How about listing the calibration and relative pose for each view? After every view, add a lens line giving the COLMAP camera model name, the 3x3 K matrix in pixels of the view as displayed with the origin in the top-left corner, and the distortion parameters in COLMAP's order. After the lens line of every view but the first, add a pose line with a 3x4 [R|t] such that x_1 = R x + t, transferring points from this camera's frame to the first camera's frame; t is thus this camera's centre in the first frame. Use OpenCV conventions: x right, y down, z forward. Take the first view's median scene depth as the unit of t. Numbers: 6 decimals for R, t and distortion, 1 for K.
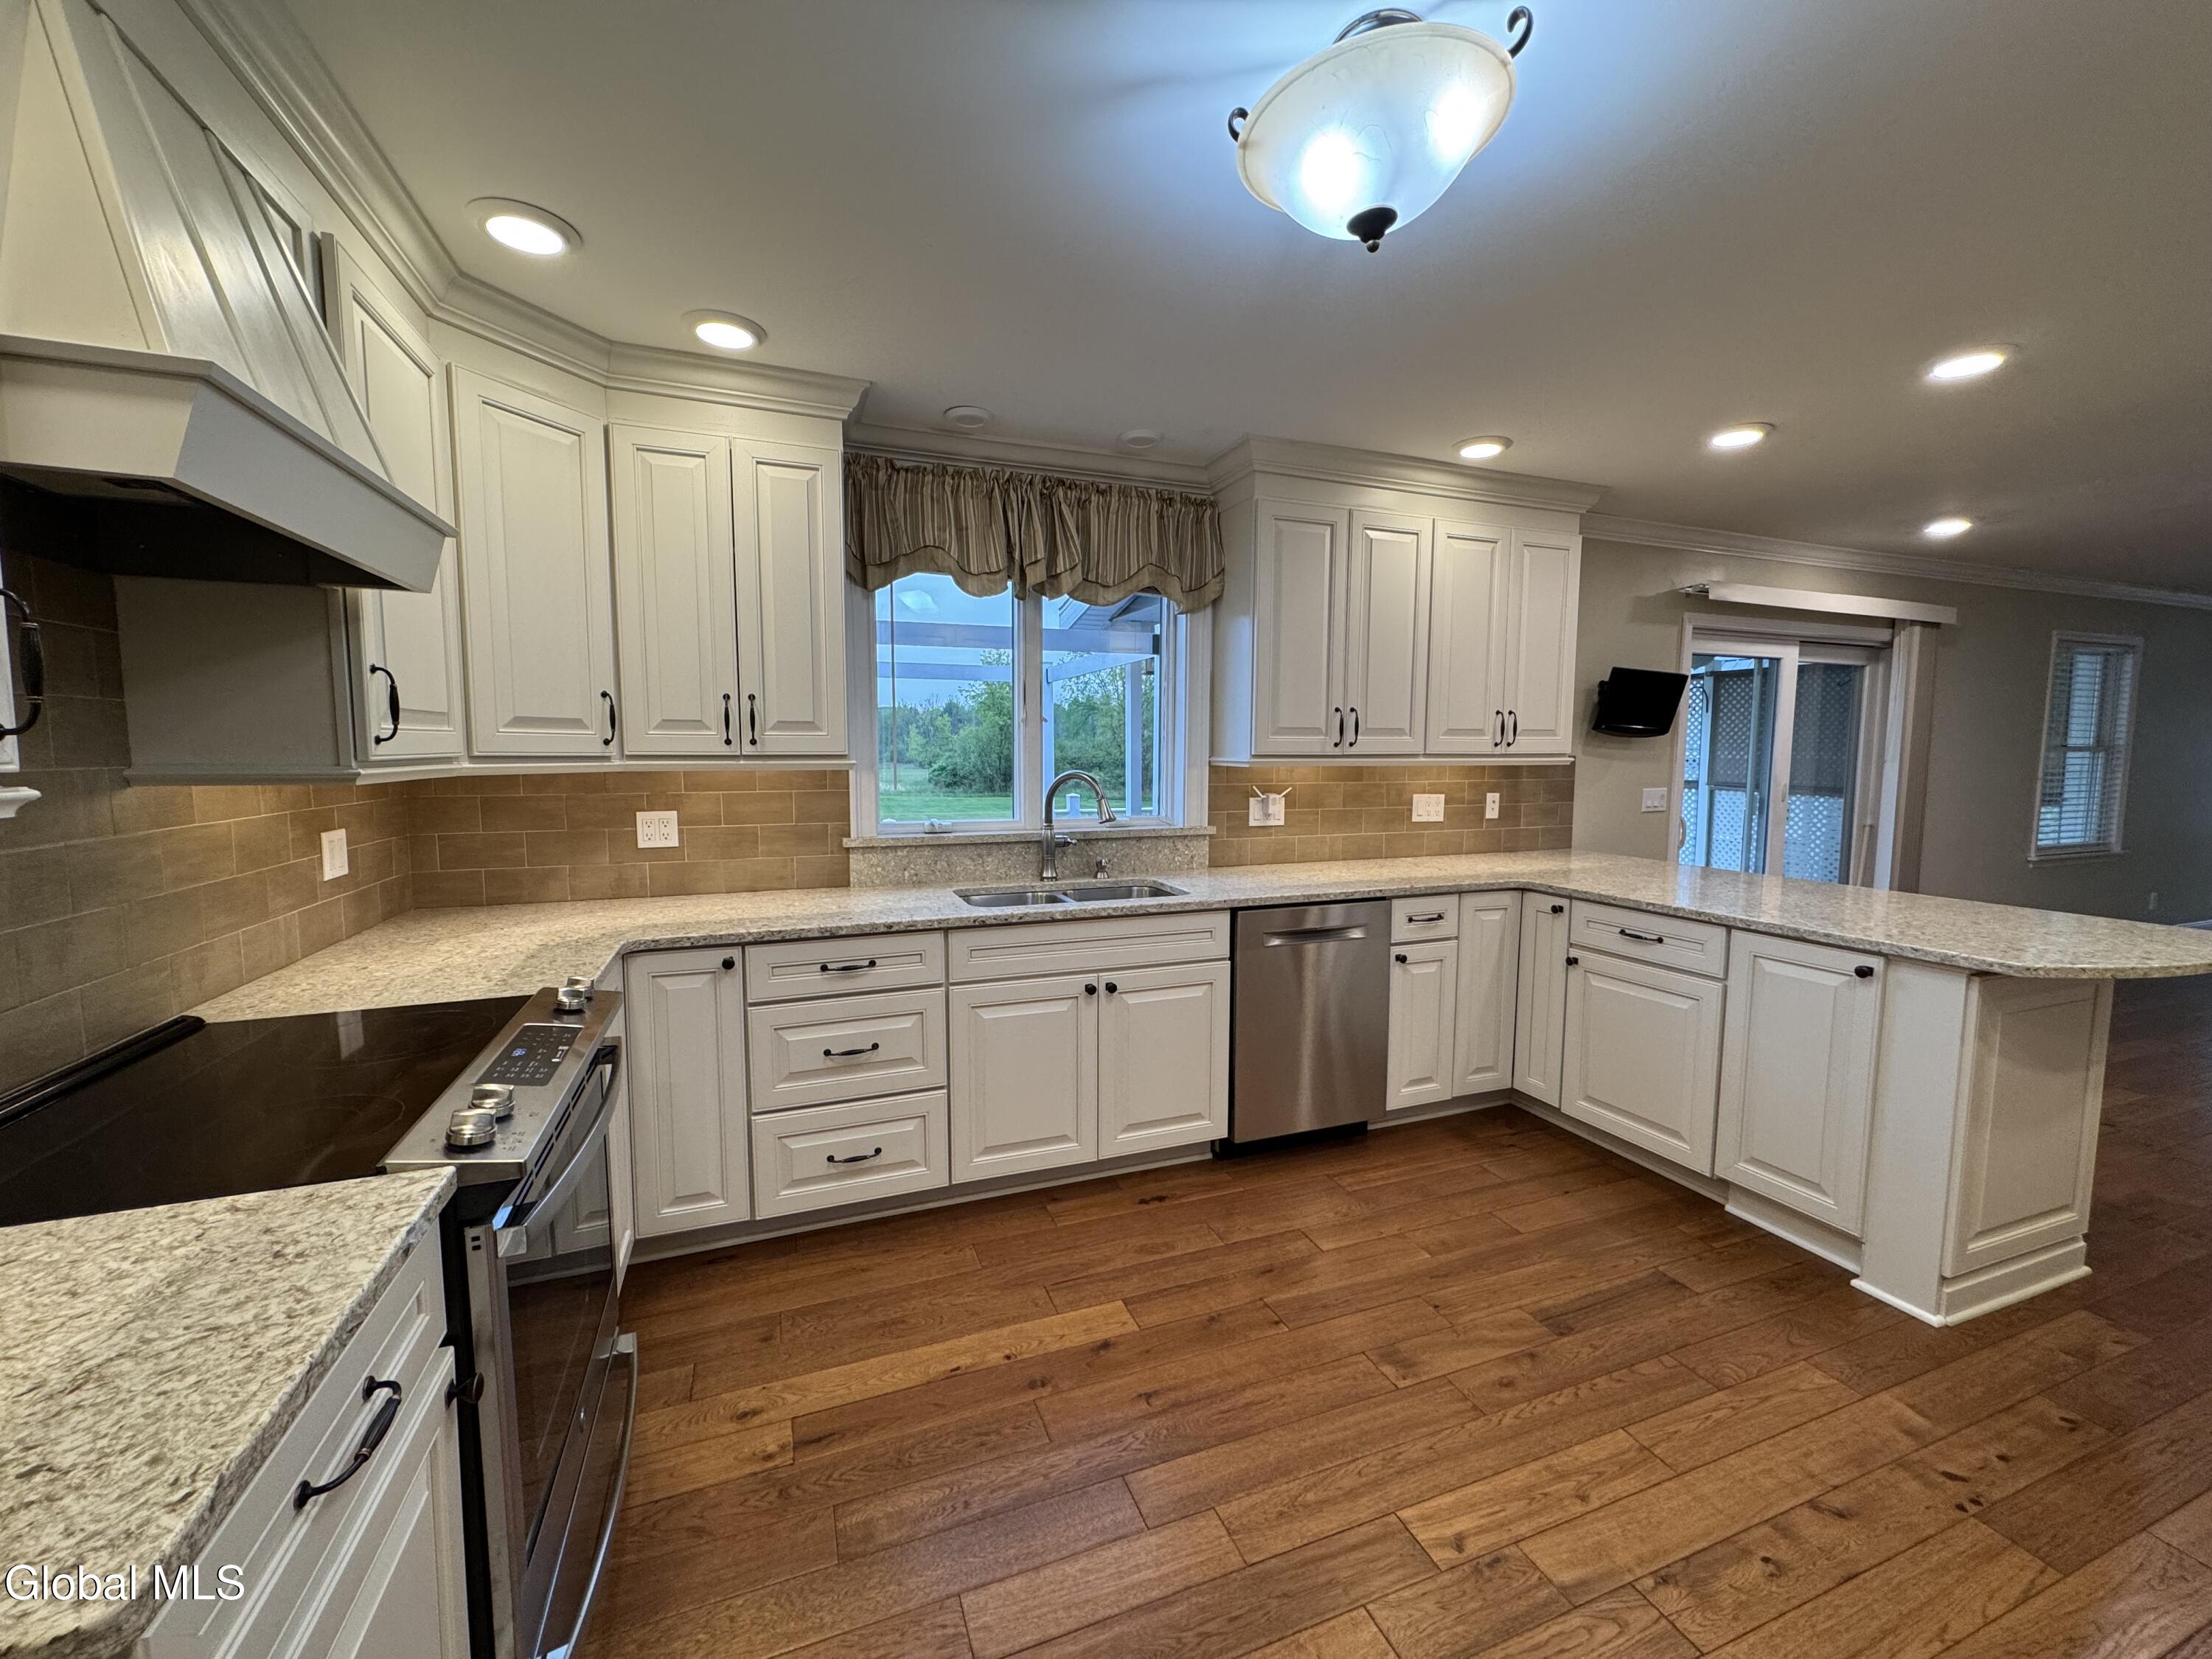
lens RADIAL K [[873.4, 0, 1095.4], [0, 873.4, 828.8], [0, 0, 1]] dist [-0.007537, -0.000130]
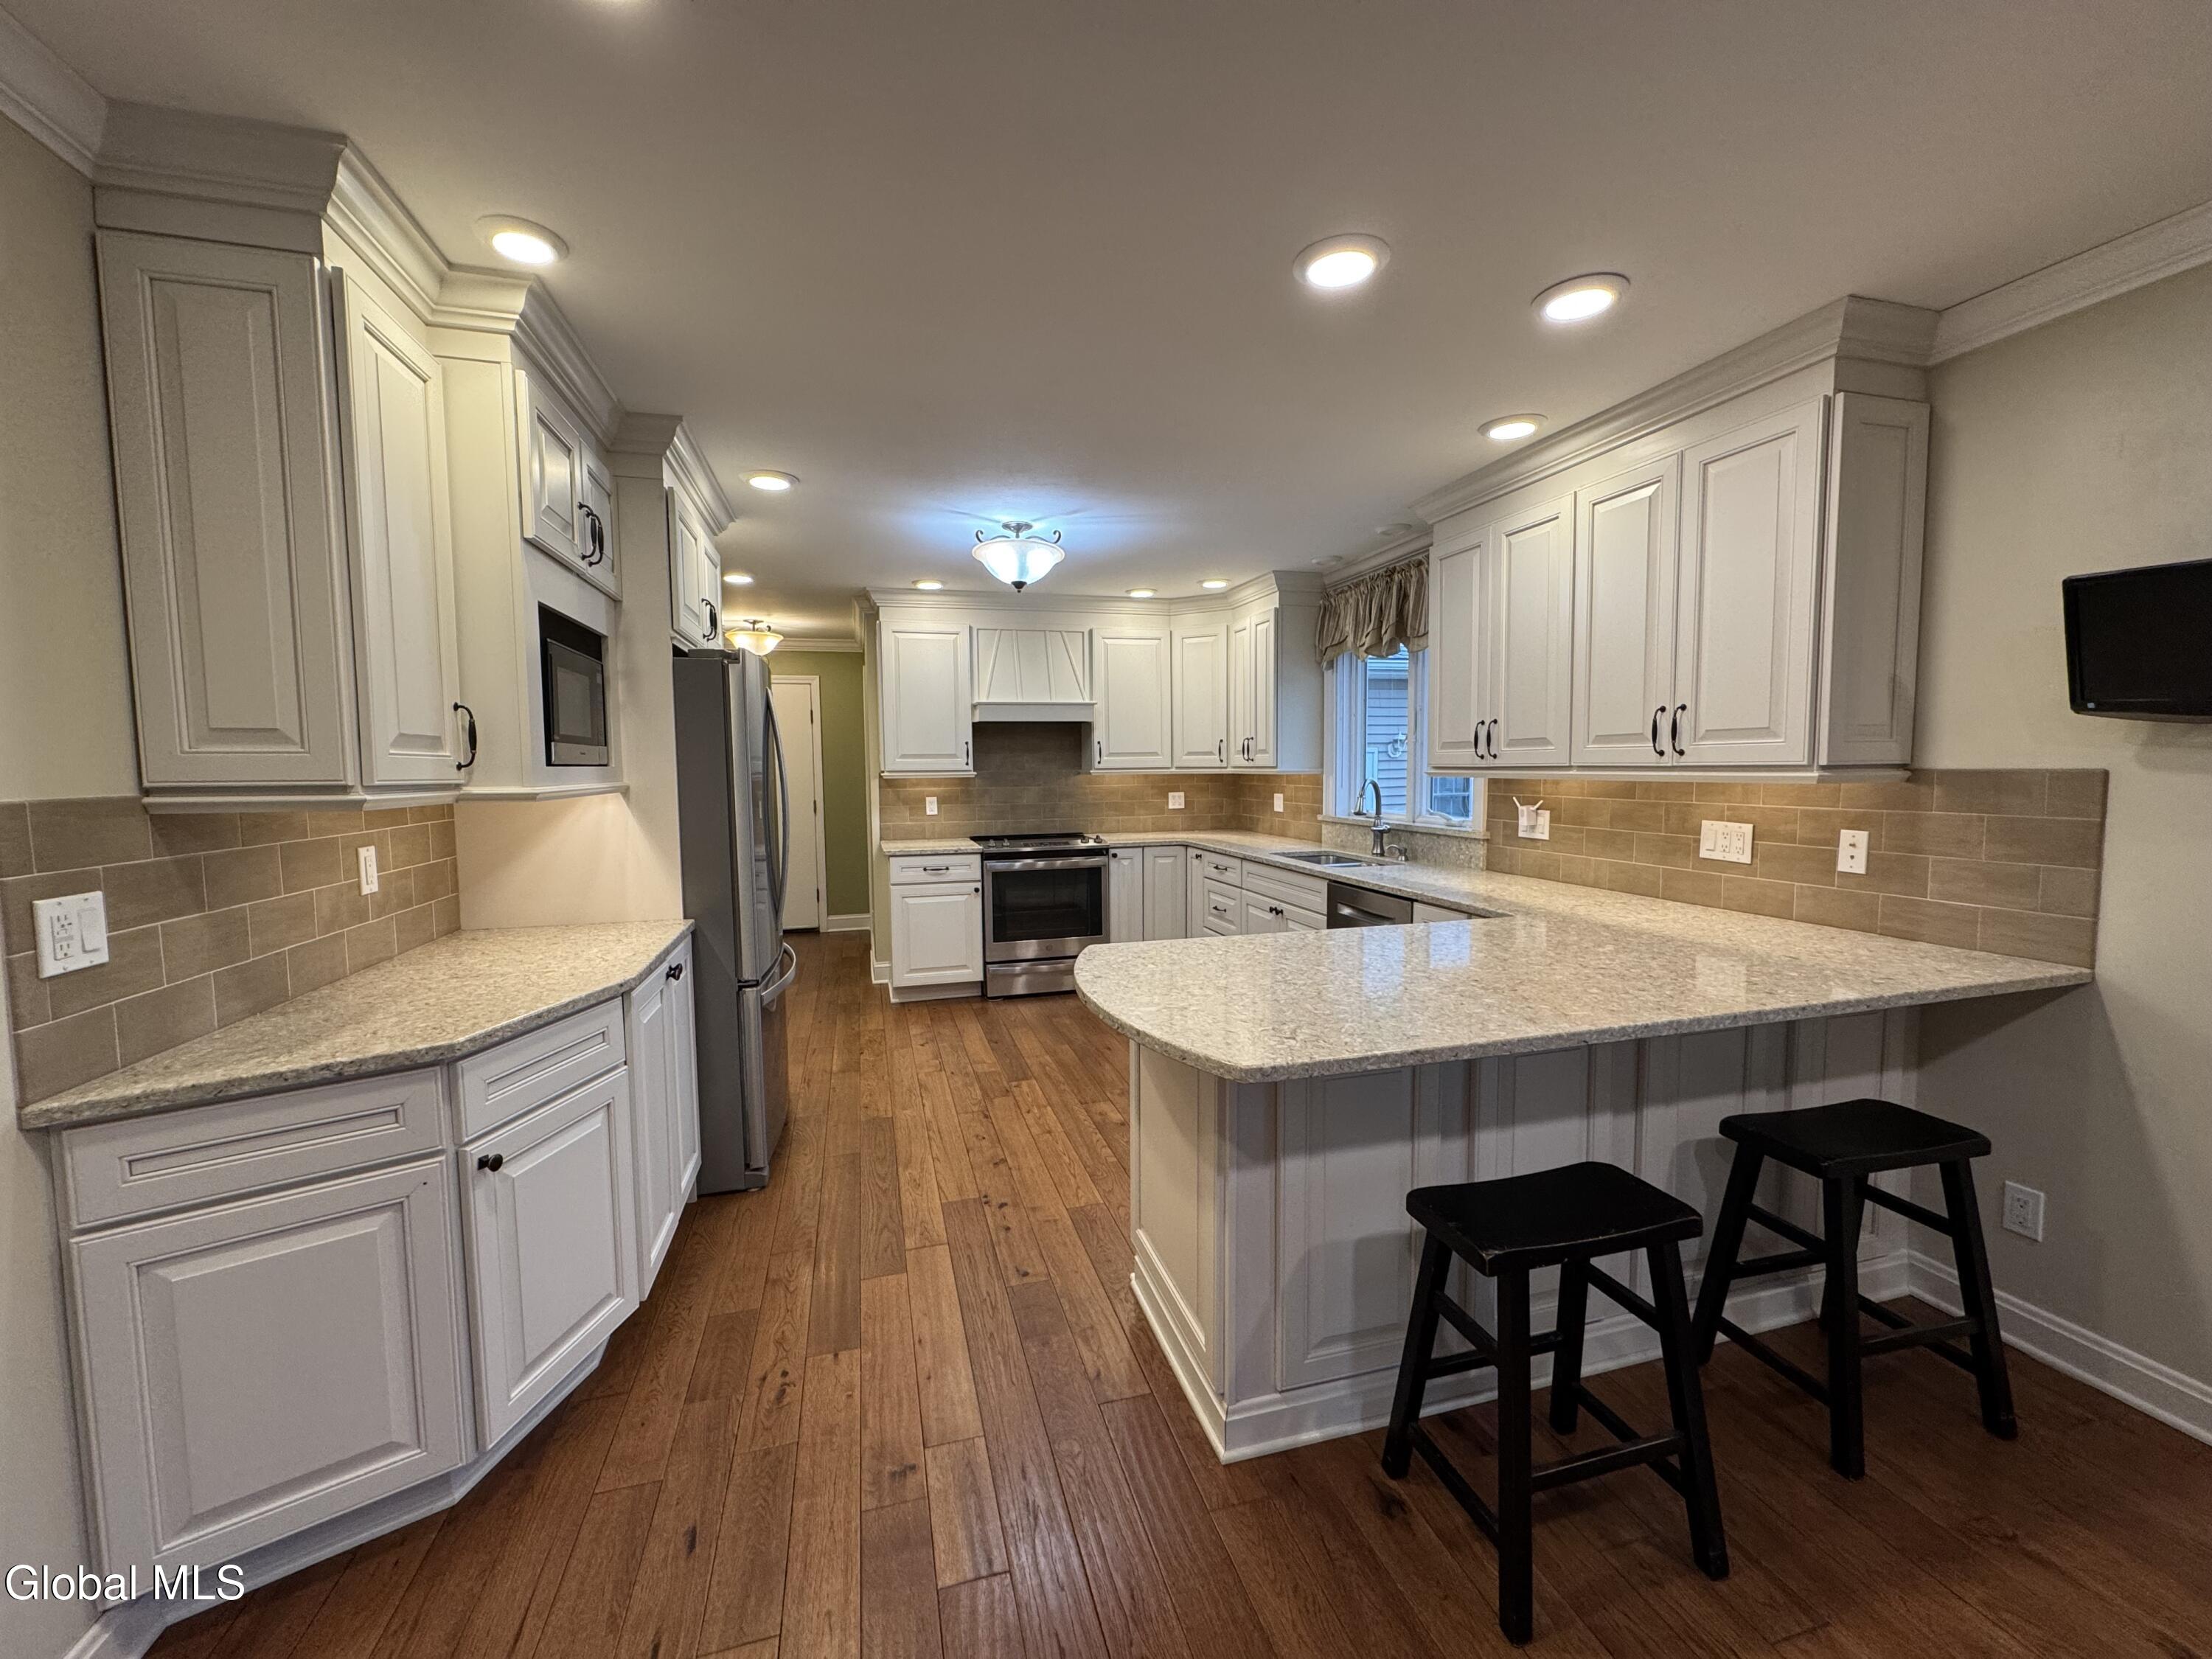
lens RADIAL K [[873.4, 0, 1095.4], [0, 873.4, 828.8], [0, 0, 1]] dist [-0.007537, -0.000130]
pose [[-0.088905, 0.073095, -0.993354, 1.182557], [-0.081217, 0.993451, 0.080371, -0.051588], [0.992723, 0.087823, -0.082386, 0.571208]]
